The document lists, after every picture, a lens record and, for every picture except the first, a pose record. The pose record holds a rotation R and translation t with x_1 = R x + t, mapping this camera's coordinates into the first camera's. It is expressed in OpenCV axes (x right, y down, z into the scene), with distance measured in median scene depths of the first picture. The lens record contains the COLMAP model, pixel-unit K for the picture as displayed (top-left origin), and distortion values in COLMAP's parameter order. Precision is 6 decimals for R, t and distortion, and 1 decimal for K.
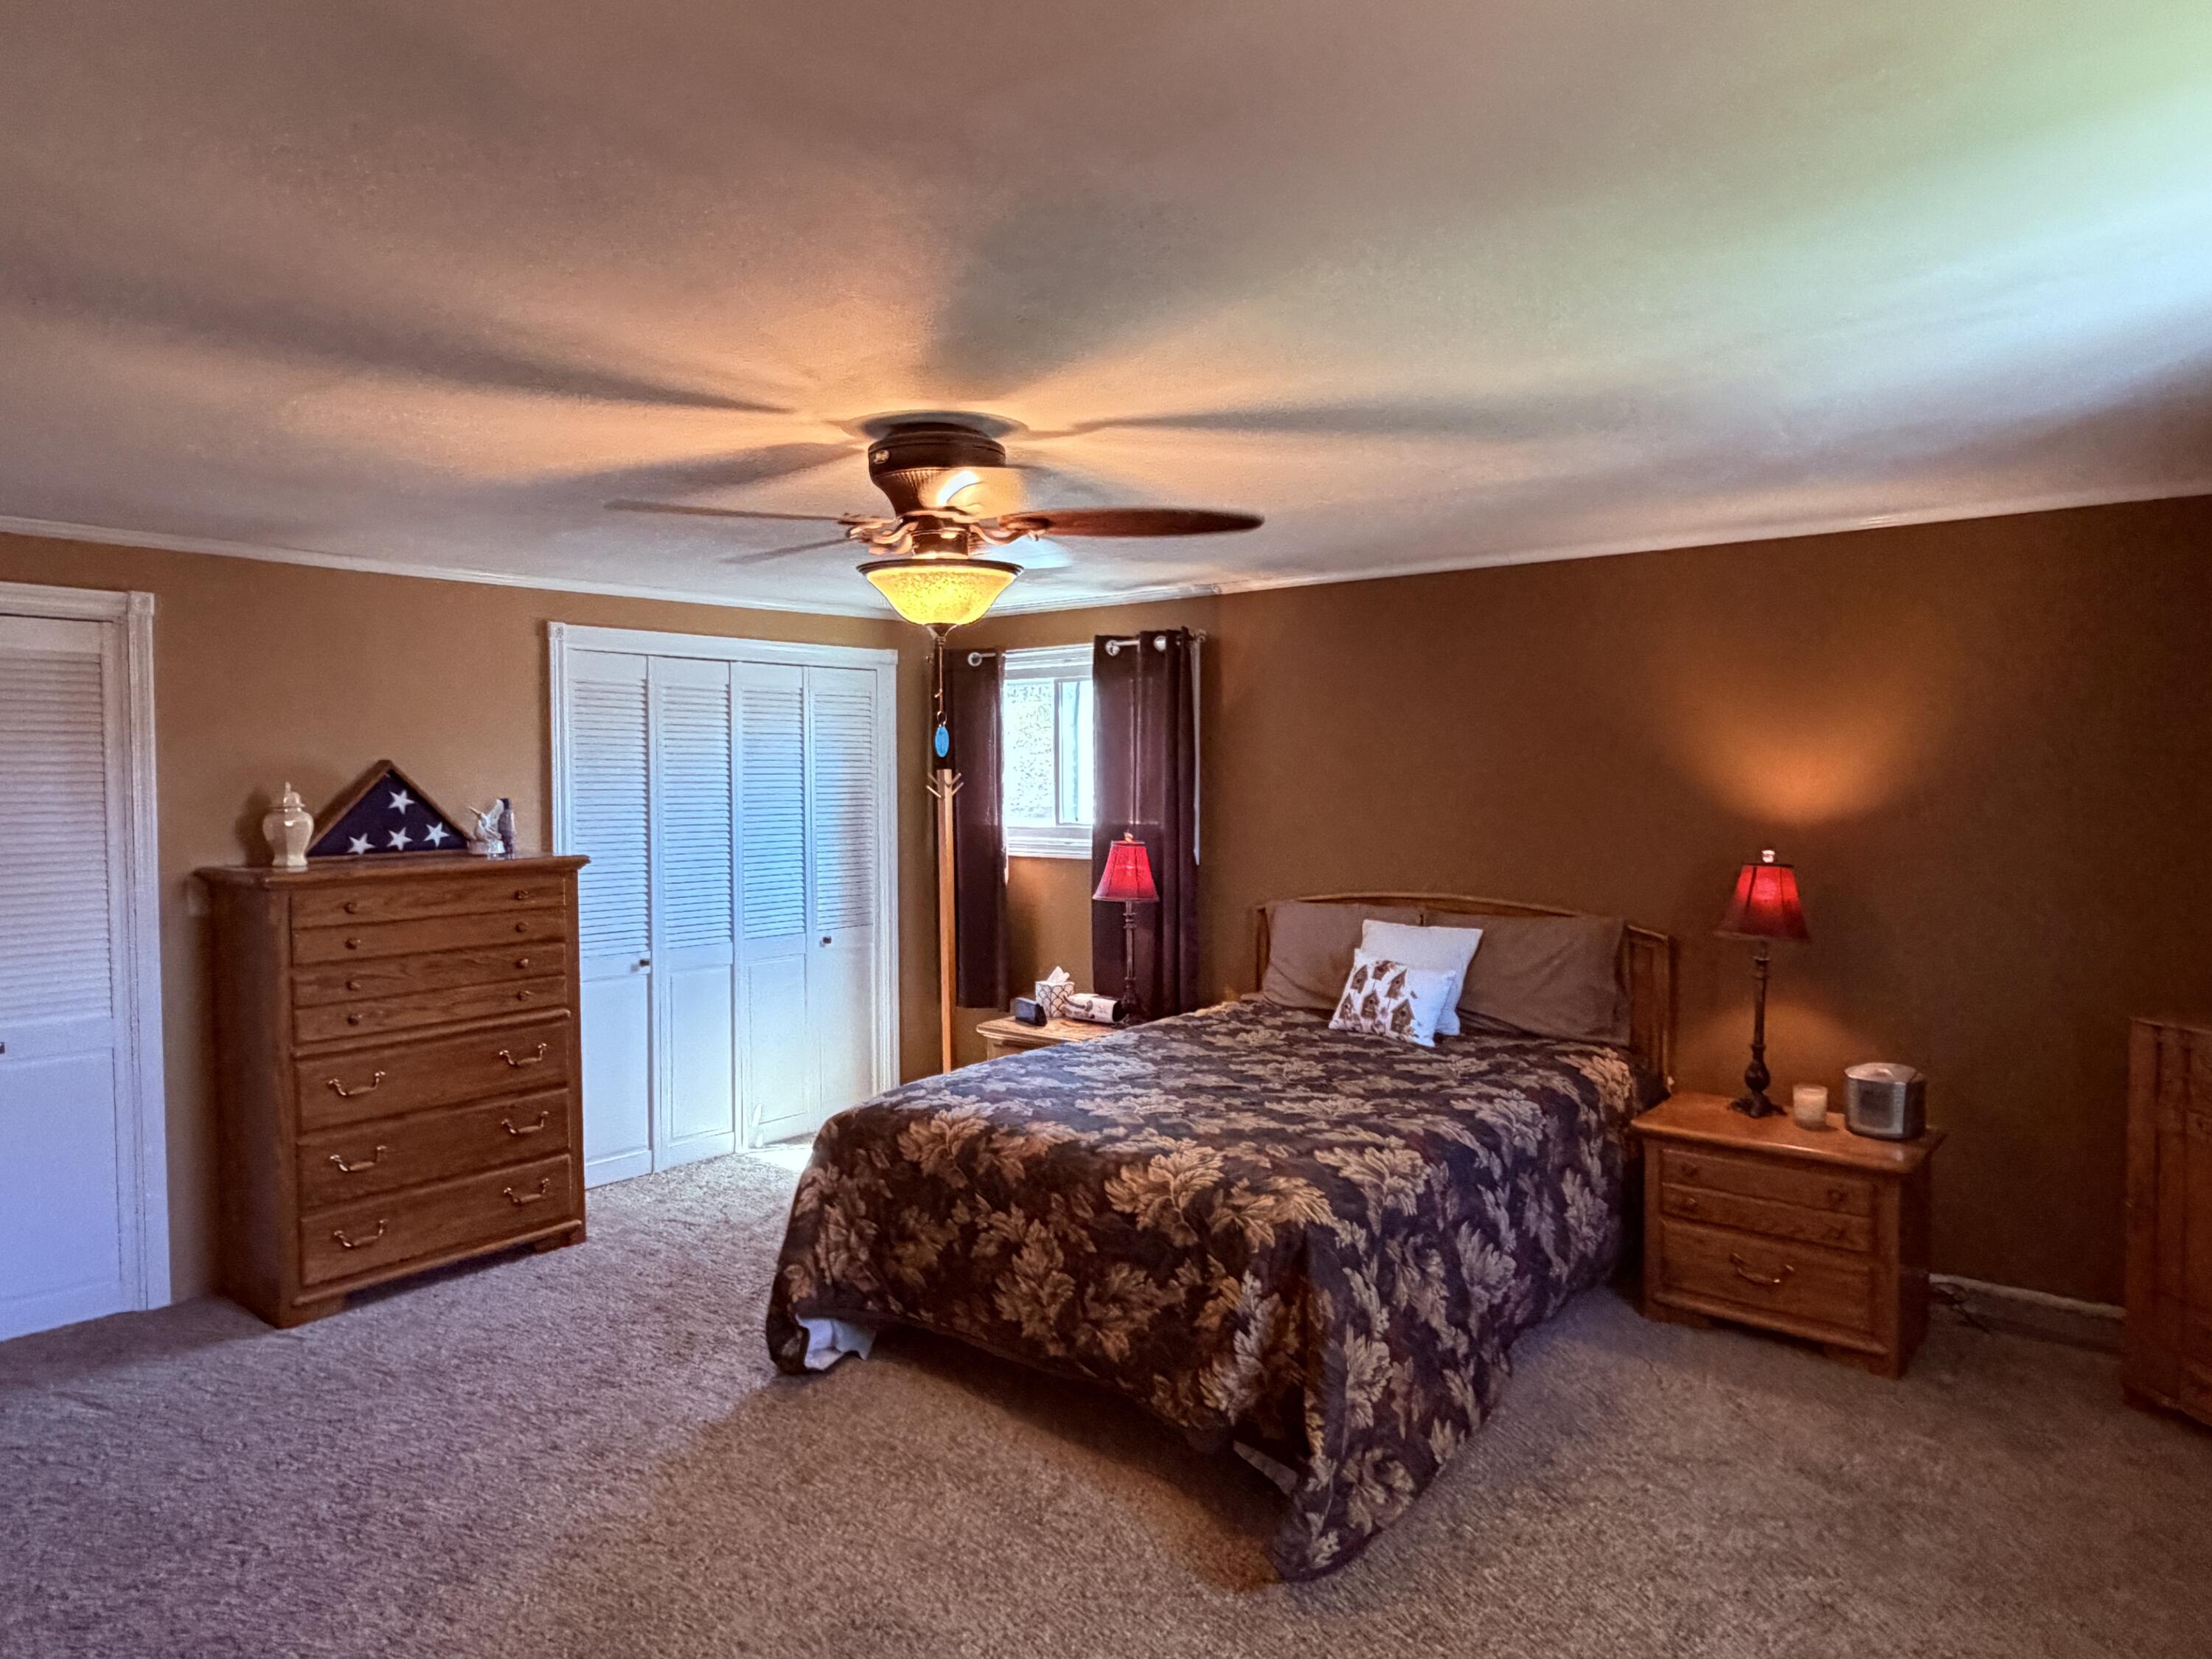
lens RADIAL K [[1395.3, 0, 1103.0], [0, 1395.3, 834.3], [0, 0, 1]] dist [0.000569, 0.001080]
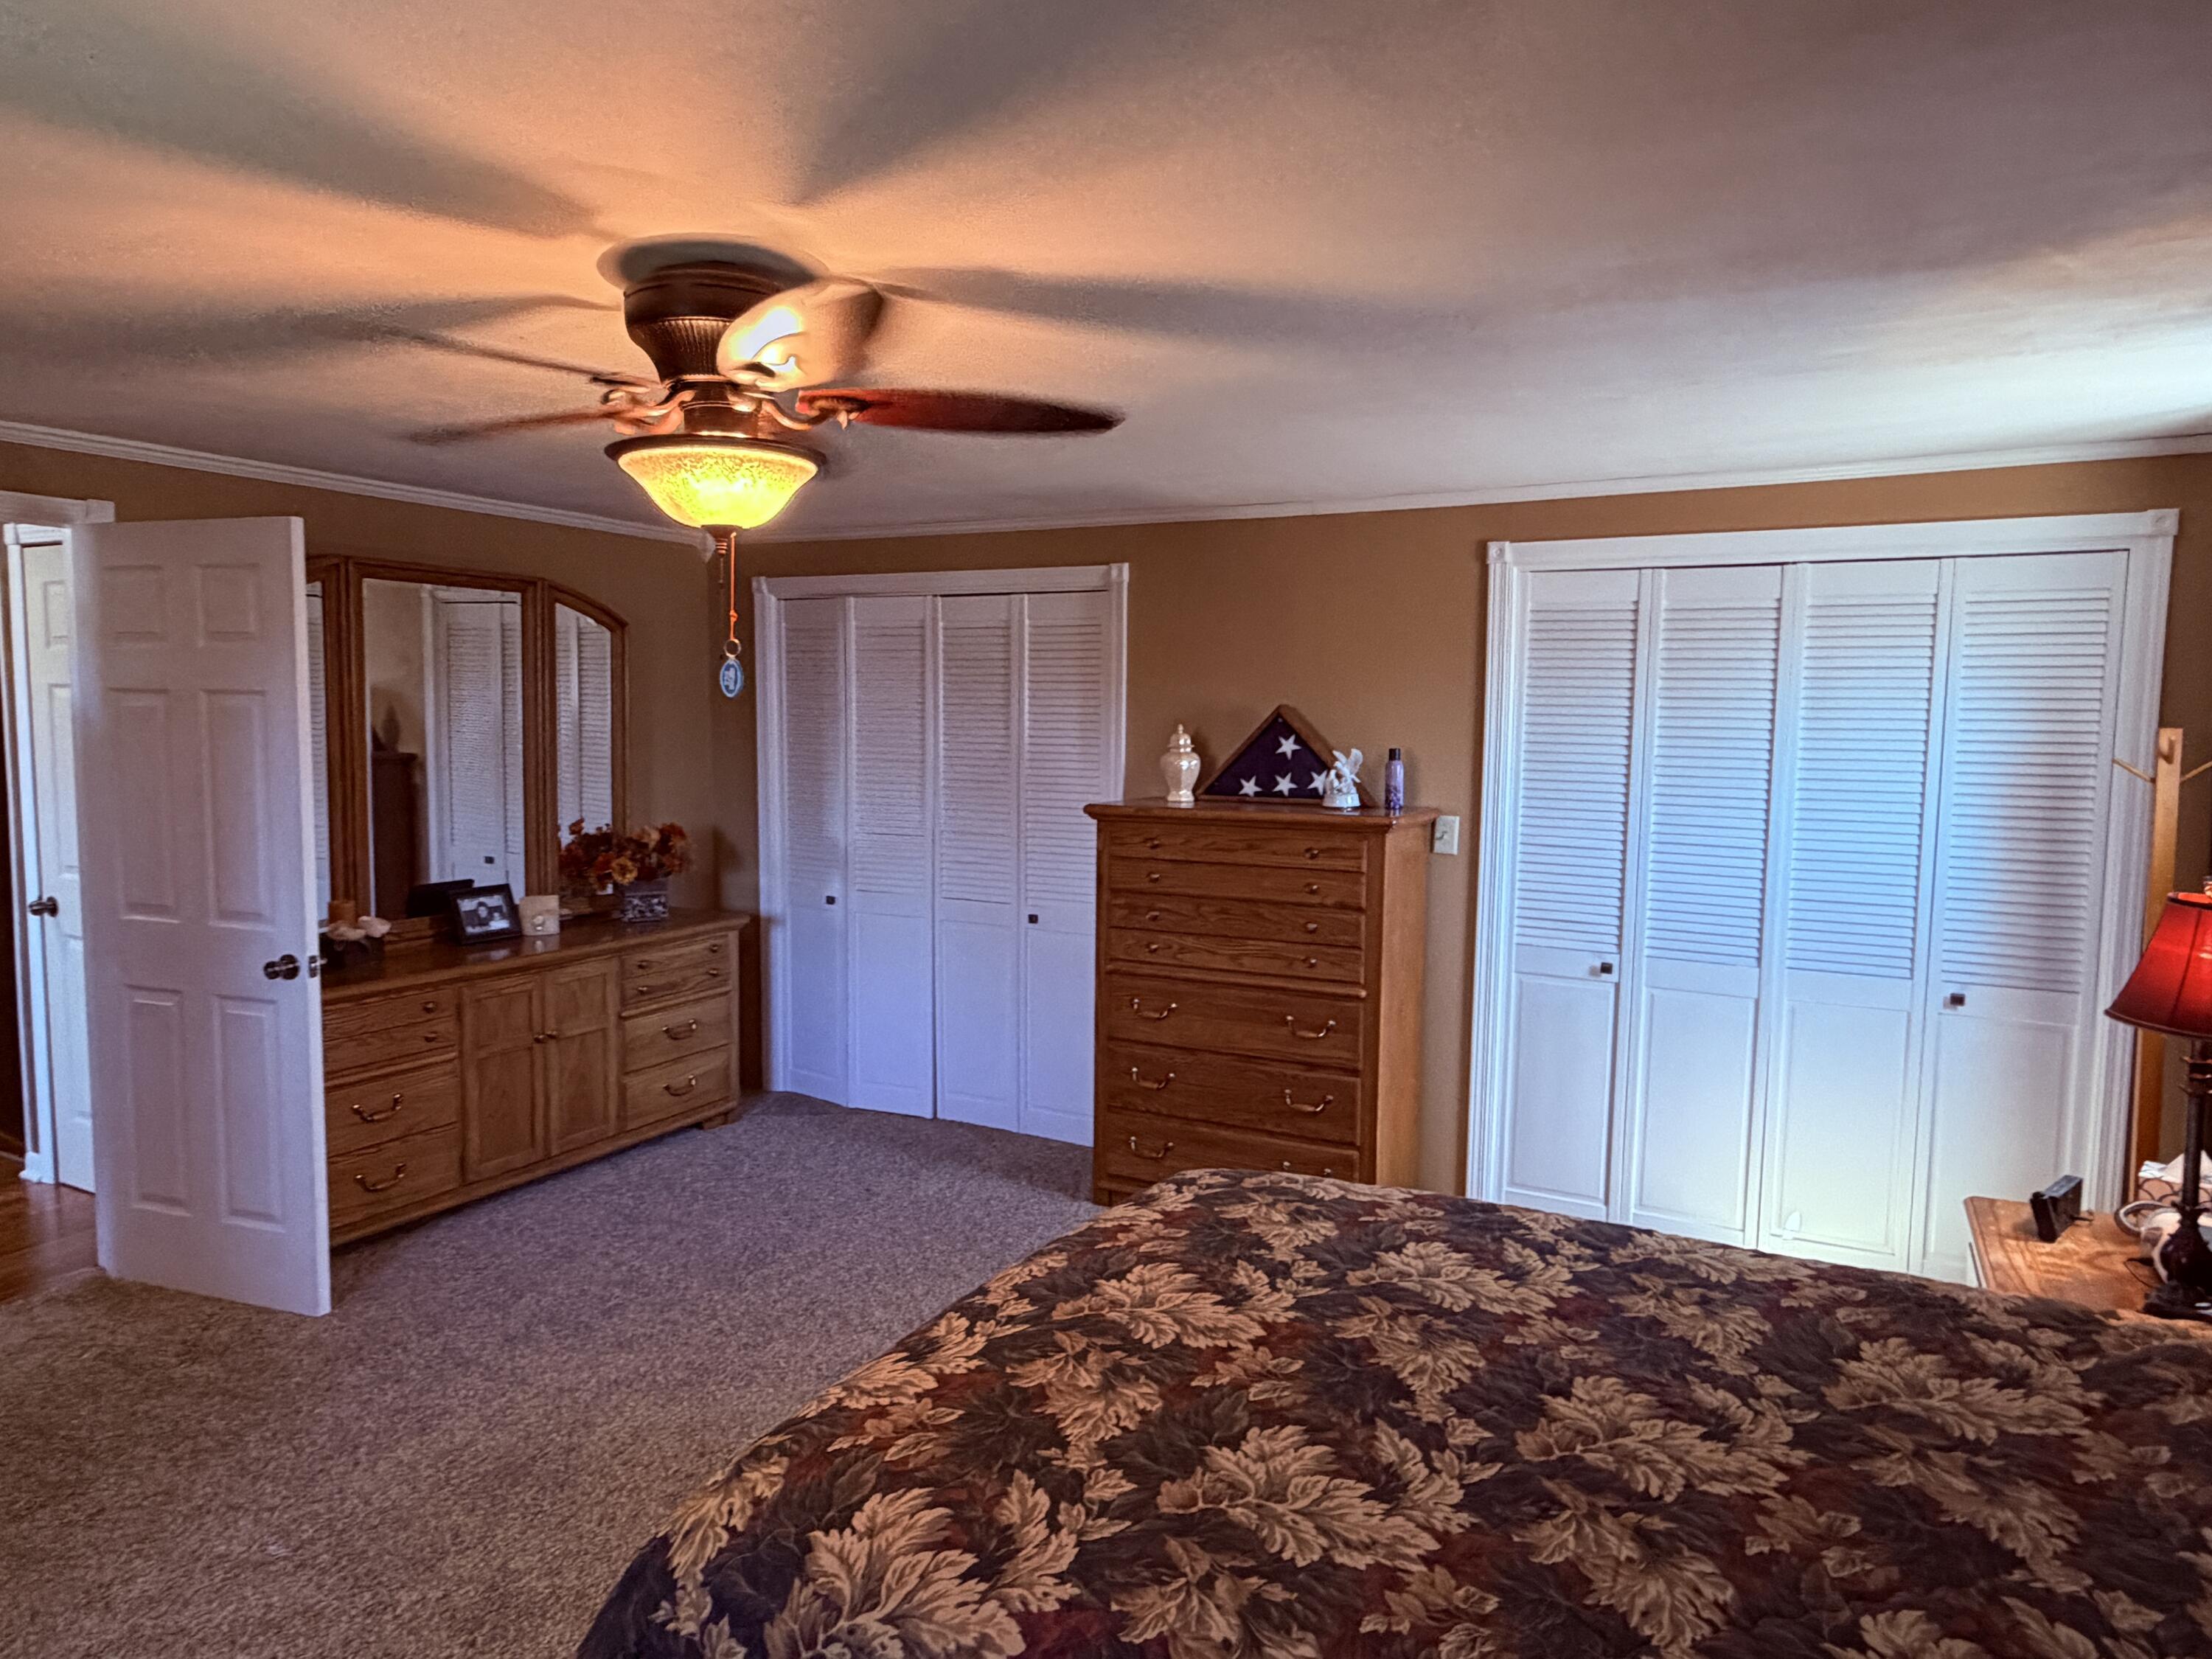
lens RADIAL K [[1395.3, 0, 1091.9], [0, 1395.3, 840.7], [0, 0, 1]] dist [0.000569, 0.001080]
pose [[0.194917, 0.097378, -0.975974, 0.448608], [-0.058994, 0.994422, 0.087437, -0.036208], [0.979044, 0.040534, 0.199574, 0.677193]]
